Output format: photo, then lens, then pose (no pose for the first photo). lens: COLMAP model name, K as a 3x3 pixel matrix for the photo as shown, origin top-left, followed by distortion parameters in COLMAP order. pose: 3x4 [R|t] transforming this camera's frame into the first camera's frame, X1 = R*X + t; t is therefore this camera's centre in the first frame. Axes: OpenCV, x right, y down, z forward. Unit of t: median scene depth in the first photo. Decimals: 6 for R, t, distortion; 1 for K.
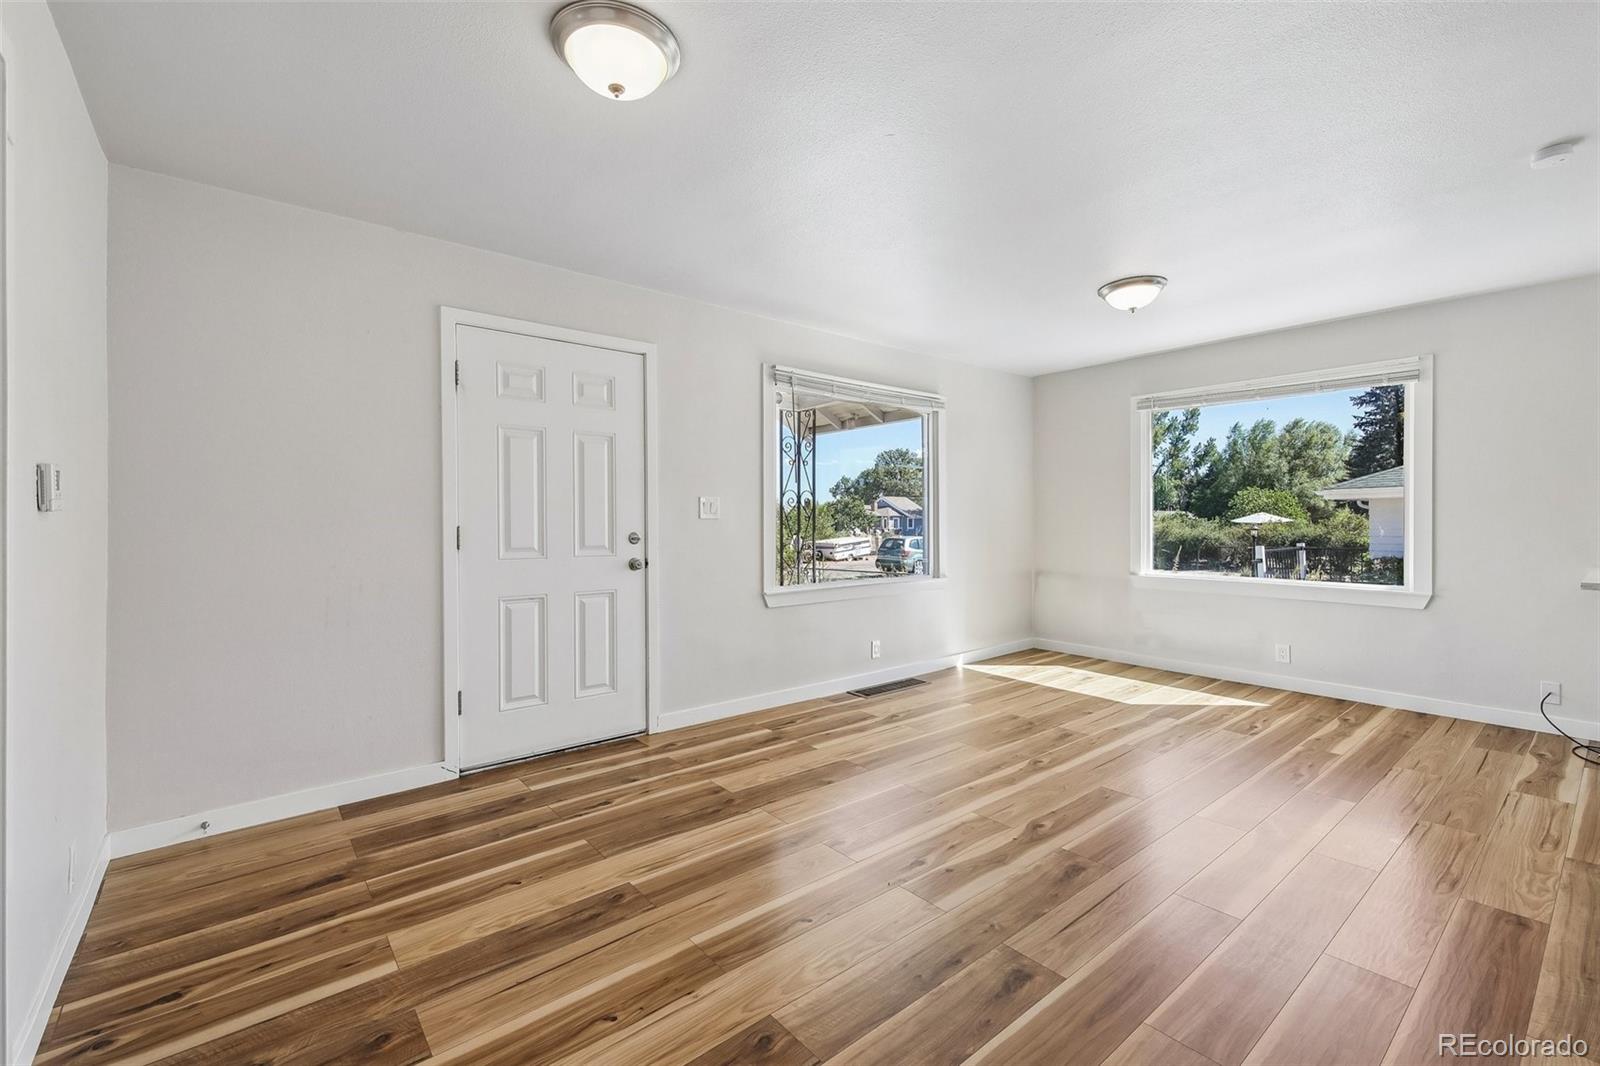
lens RADIAL K [[693.3, 0, 796.0], [0, 693.3, 530.2], [0, 0, 1]] dist [0.000891, 0.000034]
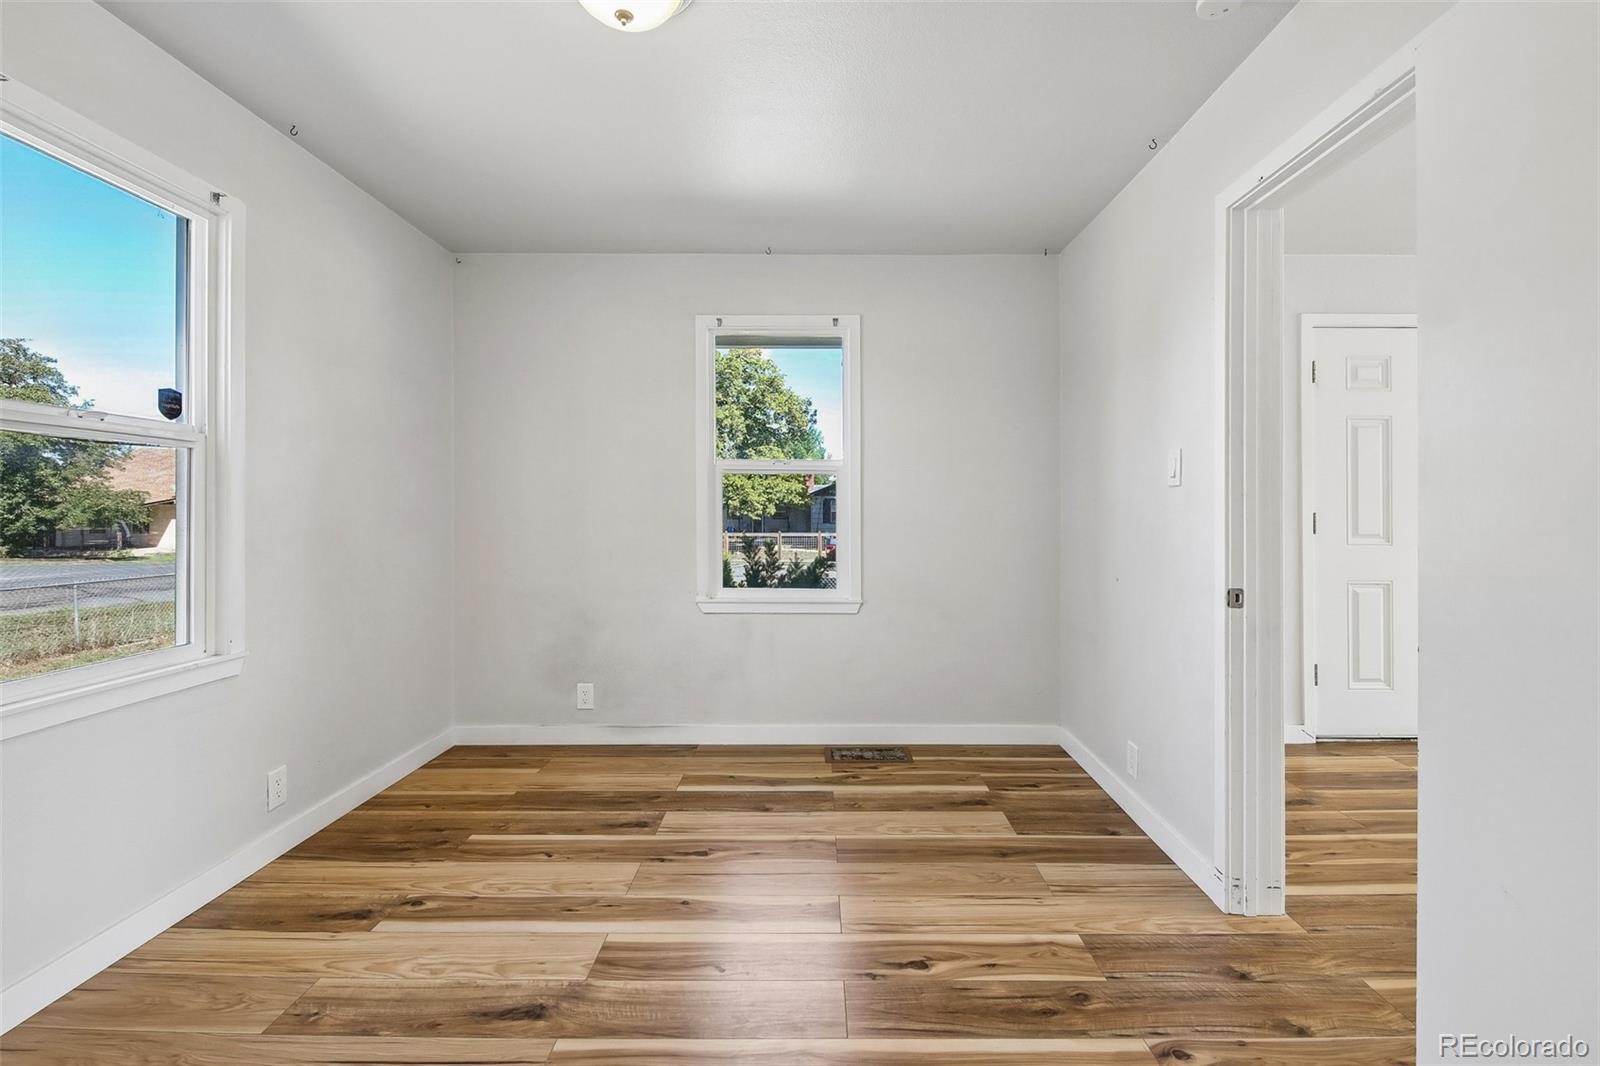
lens RADIAL K [[693.3, 0, 809.9], [0, 693.3, 525.9], [0, 0, 1]] dist [0.000891, 0.000034]
pose [[0.768845, 0.010997, -0.639341, -0.380762], [-0.006046, 0.999932, 0.009928, 0.008228], [0.639407, -0.003768, 0.768859, -0.329909]]
